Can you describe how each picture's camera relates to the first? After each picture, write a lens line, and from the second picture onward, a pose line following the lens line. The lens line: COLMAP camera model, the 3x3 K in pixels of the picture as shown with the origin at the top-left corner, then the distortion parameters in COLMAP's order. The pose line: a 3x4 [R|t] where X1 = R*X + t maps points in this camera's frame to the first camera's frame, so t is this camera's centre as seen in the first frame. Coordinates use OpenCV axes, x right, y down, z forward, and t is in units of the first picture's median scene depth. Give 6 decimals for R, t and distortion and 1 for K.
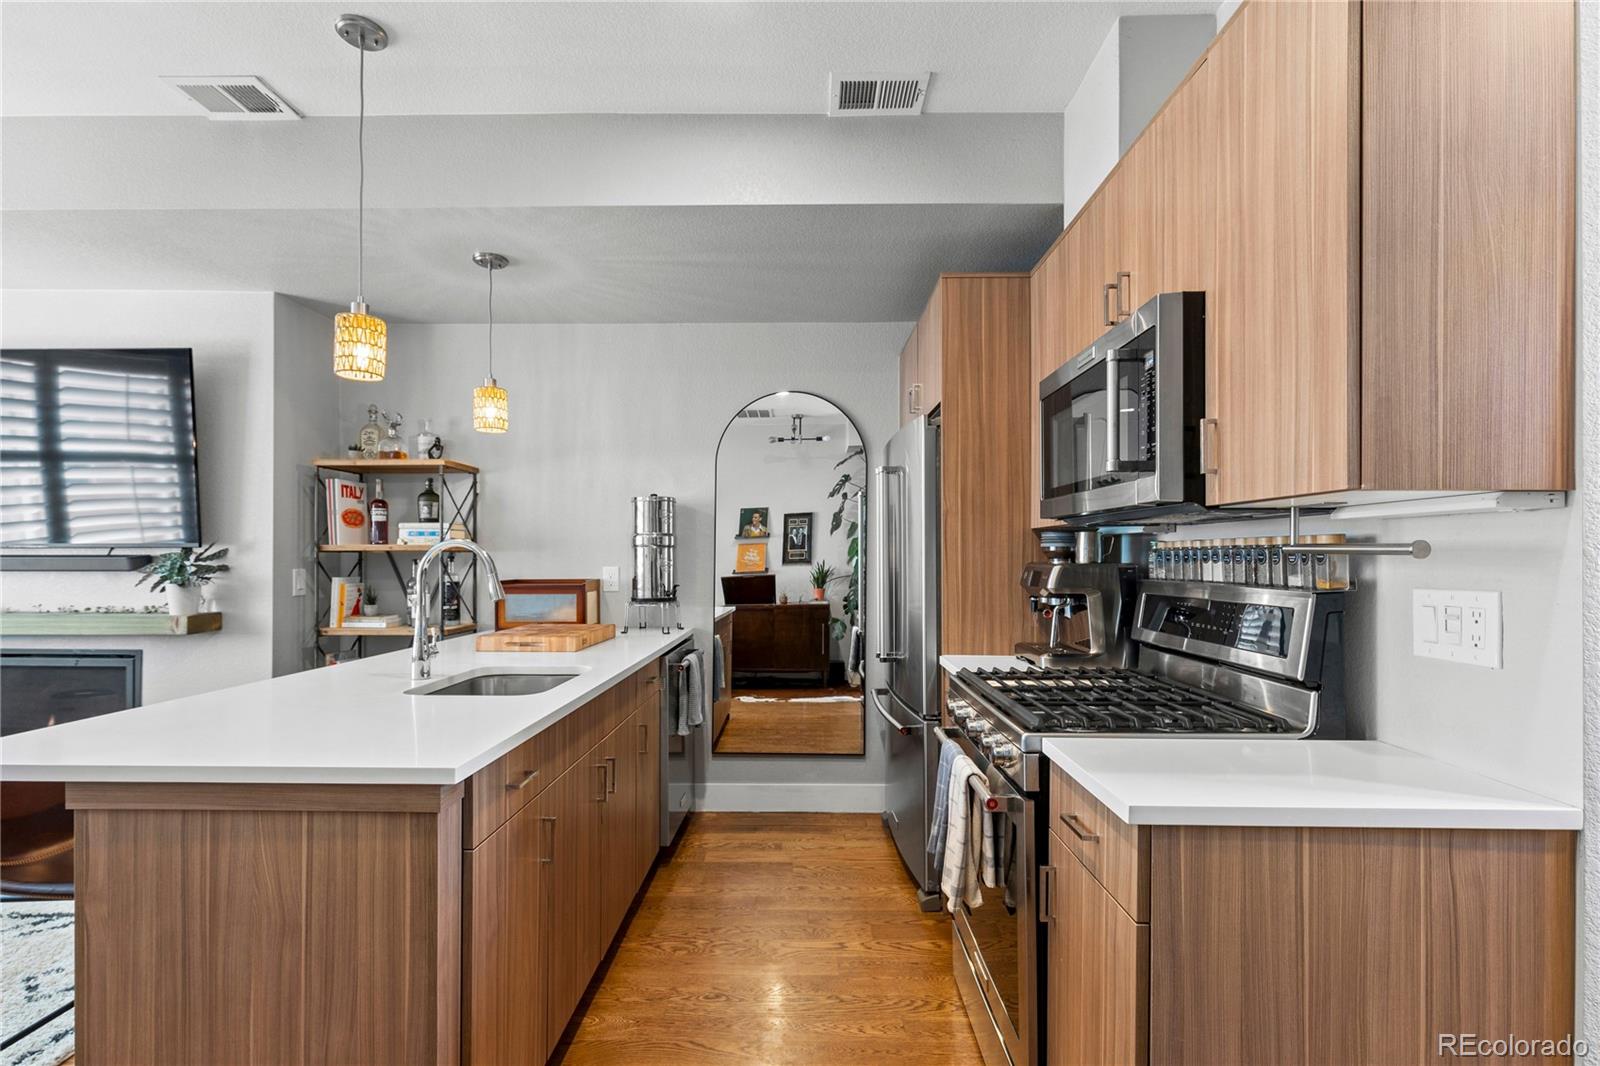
lens RADIAL K [[729.1, 0, 803.8], [0, 729.1, 551.6], [0, 0, 1]] dist [-0.004127, -0.000897]
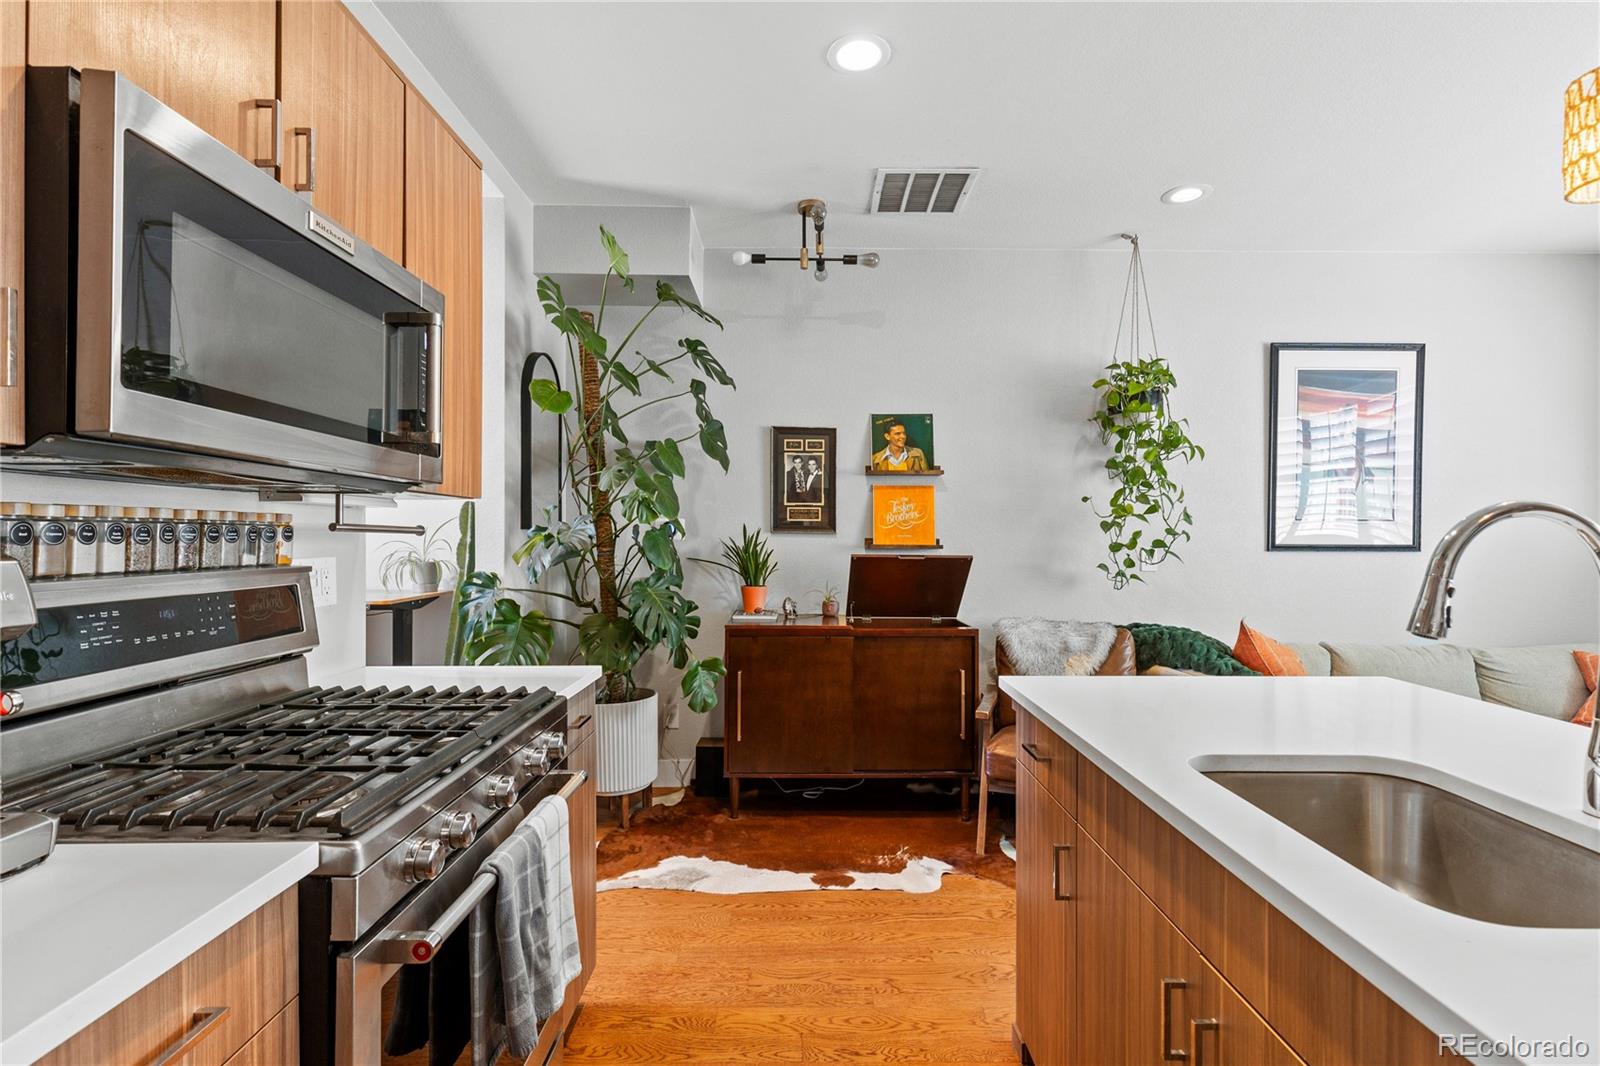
lens RADIAL K [[722.7, 0, 800.0], [0, 722.7, 533.0], [0, 0, 1]] dist [0.000542, -0.000228]
pose [[-0.999963, -0.004423, -0.007395, -0.017946], [-0.004385, 0.999977, -0.005187, 0.004301], [0.007418, -0.005154, -0.999959, 0.922563]]
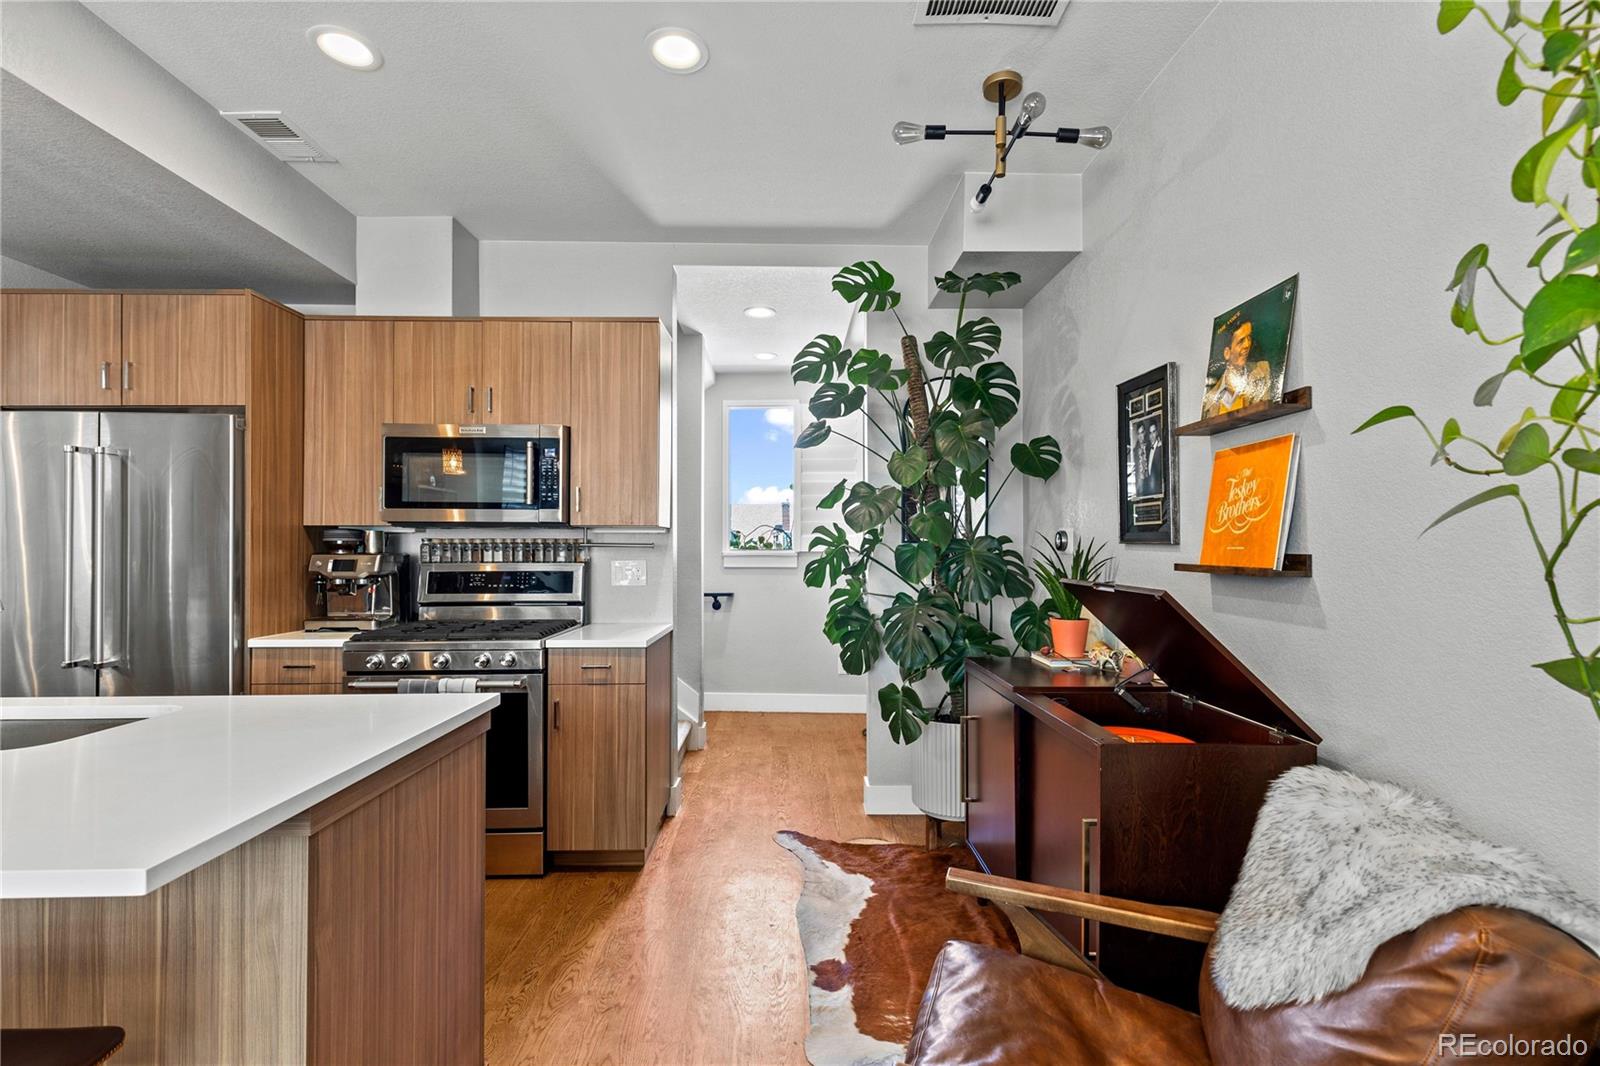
lens RADIAL K [[716.2, 0, 798.9], [0, 716.2, 535.7], [0, 0, 1]] dist [0.000289, -0.000007]
pose [[-0.028138, 0.016784, 0.999463, -0.711430], [-0.001835, 0.999856, -0.016842, 0.002947], [-0.999602, -0.002308, -0.028103, 0.163121]]
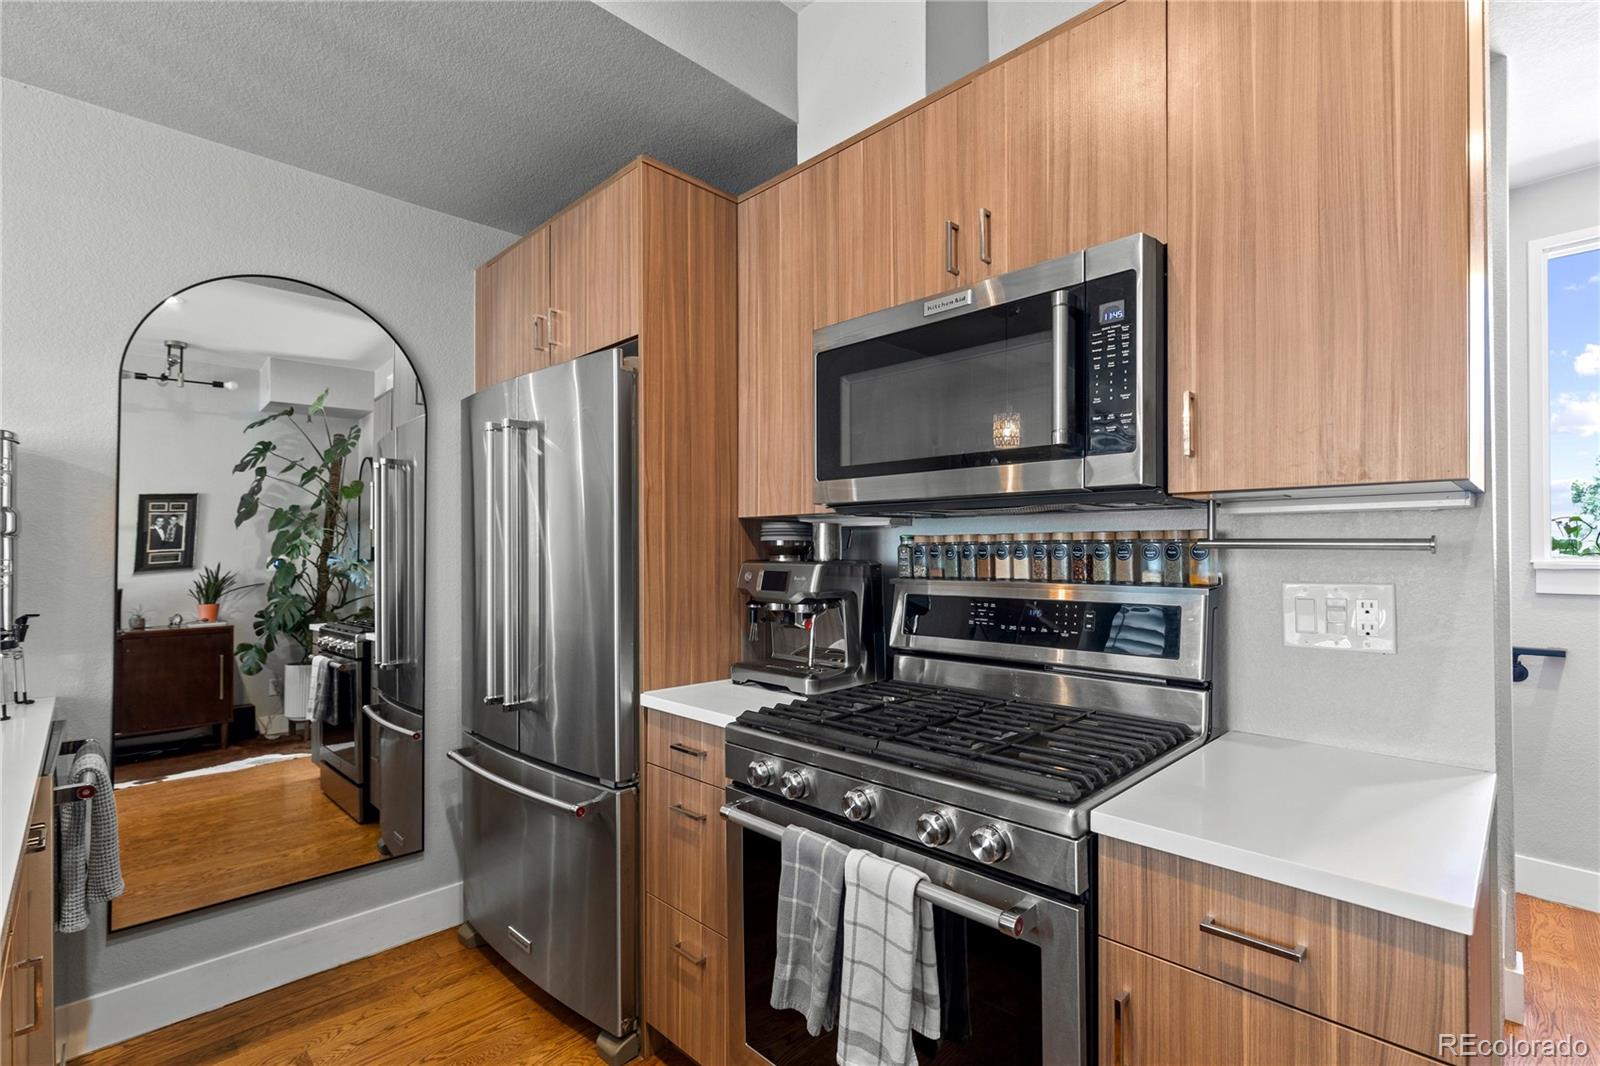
lens RADIAL K [[715.7, 0, 808.0], [0, 715.7, 548.6], [0, 0, 1]] dist [-0.002044, -0.000280]
pose [[0.702117, 0.004464, 0.712047, -0.151666], [-0.000944, 0.999985, -0.005338, 0.004509], [-0.712061, 0.003075, 0.702111, 0.311722]]
